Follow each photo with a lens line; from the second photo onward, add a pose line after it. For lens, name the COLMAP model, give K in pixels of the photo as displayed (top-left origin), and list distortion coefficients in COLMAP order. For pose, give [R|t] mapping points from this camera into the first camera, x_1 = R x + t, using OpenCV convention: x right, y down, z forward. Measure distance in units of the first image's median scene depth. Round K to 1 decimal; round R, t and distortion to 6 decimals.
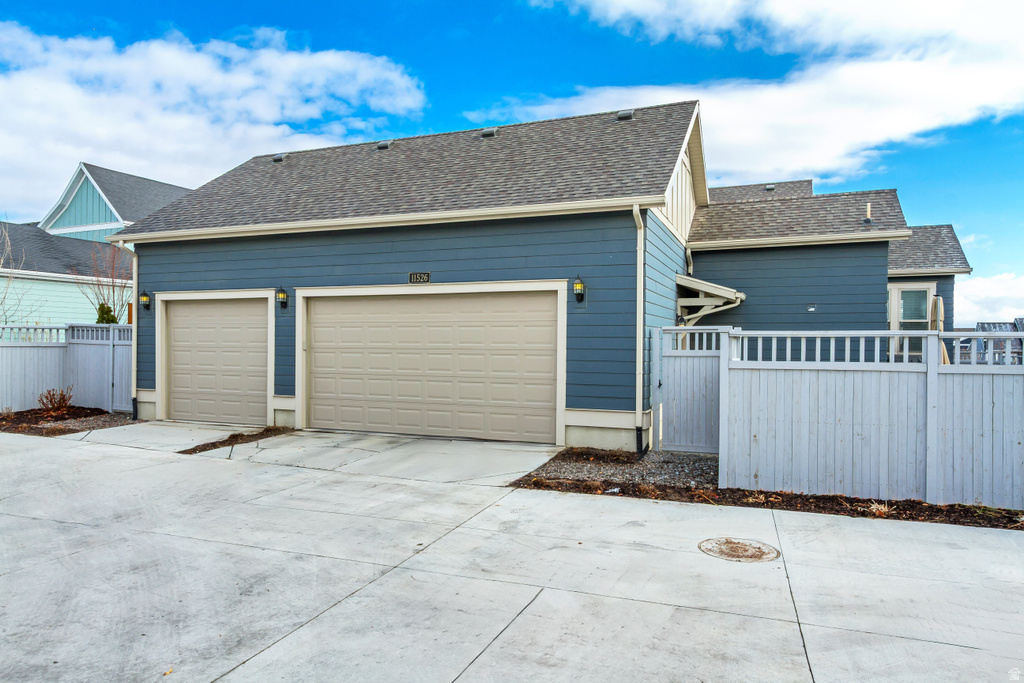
lens RADIAL K [[679.4, 0, 537.7], [0, 679.4, 337.7], [0, 0, 1]] dist [0.004047, 0.001464]
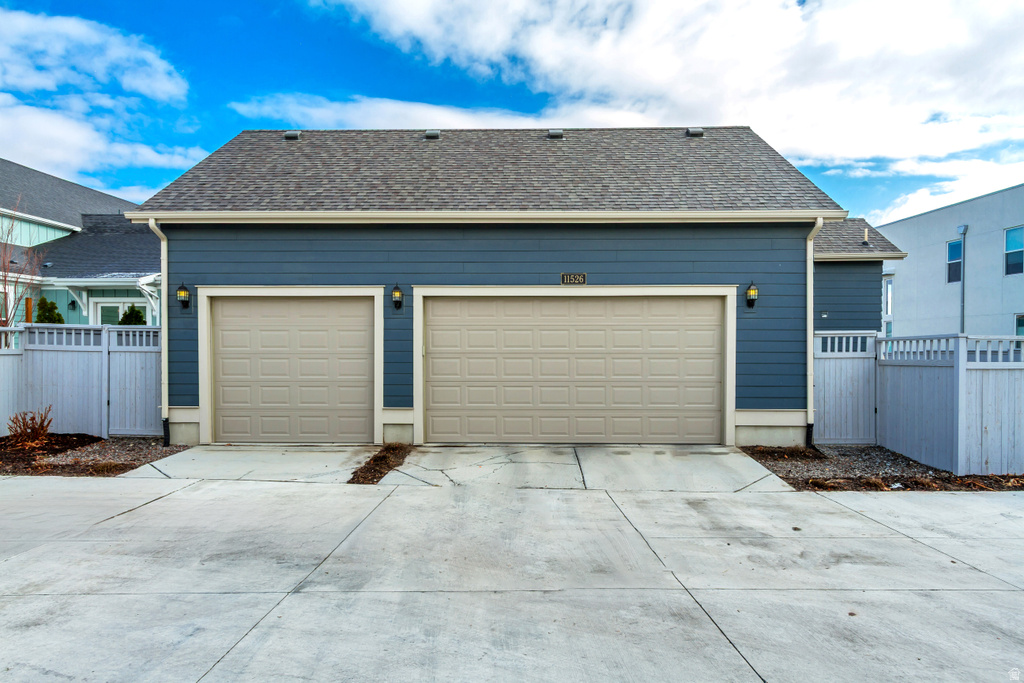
lens RADIAL K [[617.1, 0, 548.6], [0, 617.1, 358.0], [0, 0, 1]] dist [0.026711, -0.015331]
pose [[0.934931, -0.013360, 0.354579, -0.470272], [0.001968, 0.999471, 0.032470, -0.005165], [-0.354825, -0.029659, 0.934462, 0.183433]]
